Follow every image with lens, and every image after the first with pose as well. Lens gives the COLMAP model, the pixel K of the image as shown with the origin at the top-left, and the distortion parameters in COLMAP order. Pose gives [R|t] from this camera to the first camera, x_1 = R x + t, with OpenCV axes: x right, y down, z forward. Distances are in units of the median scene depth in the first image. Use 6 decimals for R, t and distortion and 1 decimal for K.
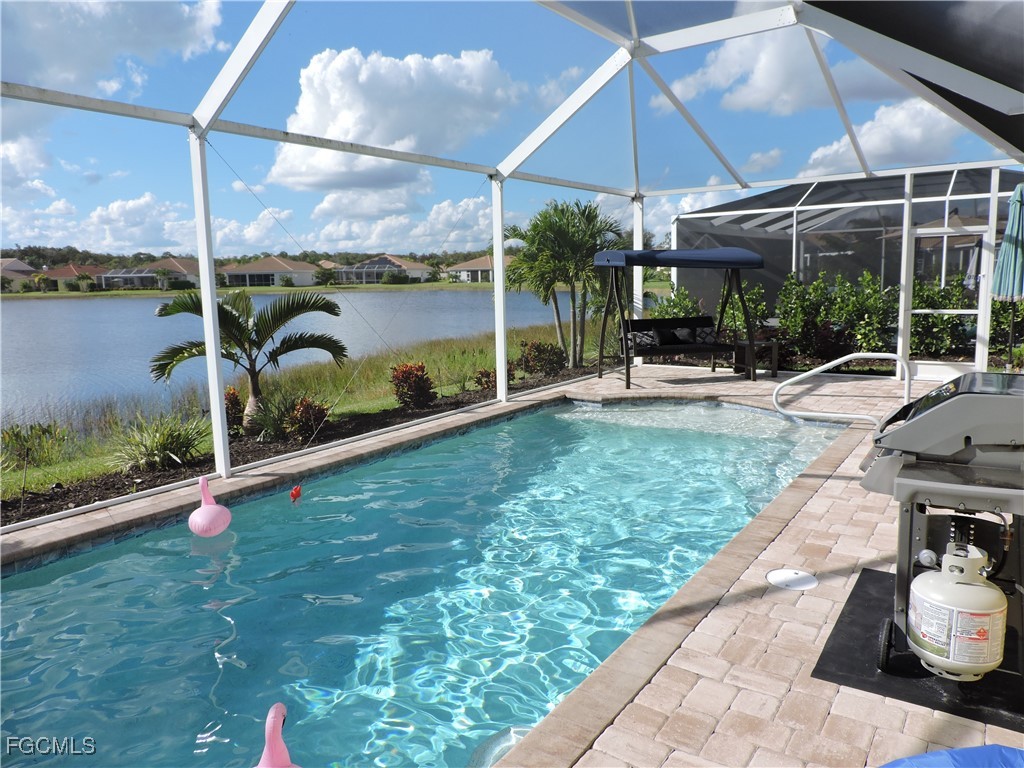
lens RADIAL K [[731.8, 0, 507.0], [0, 731.8, 382.5], [0, 0, 1]] dist [-0.028105, 0.008273]
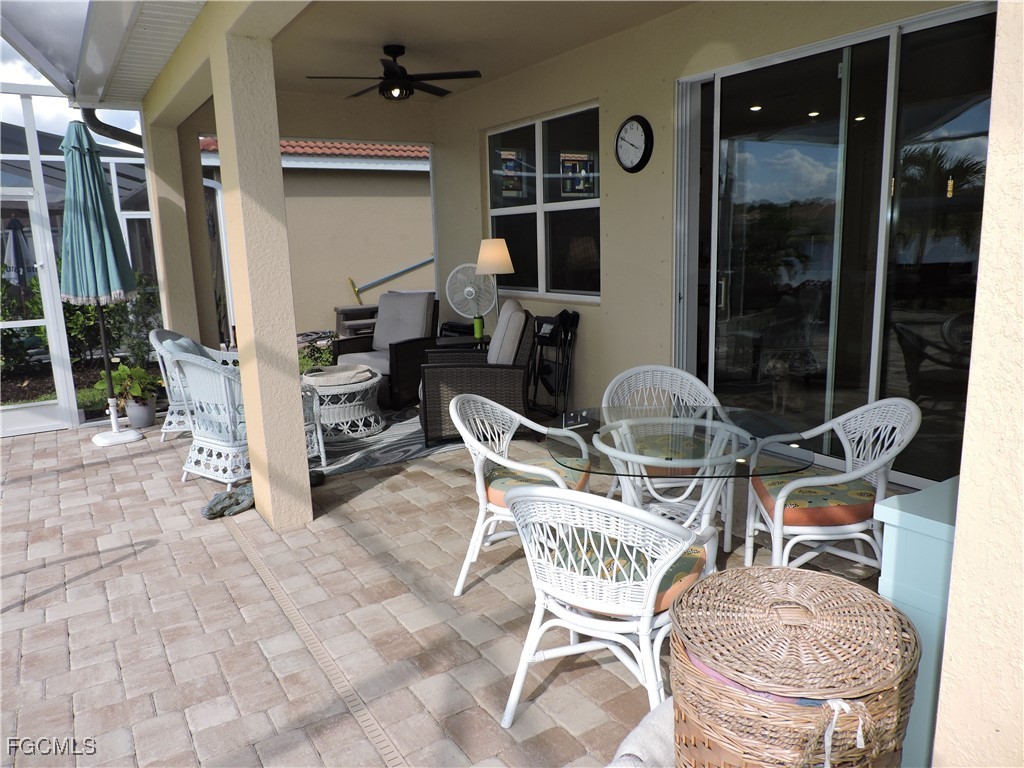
lens RADIAL K [[731.8, 0, 511.9], [0, 731.8, 384.6], [0, 0, 1]] dist [-0.028105, 0.008273]
pose [[0.383423, -0.161681, 0.909311, 0.199861], [0.147804, 0.982610, 0.112391, -0.050495], [-0.911669, 0.091307, 0.400652, 0.343176]]
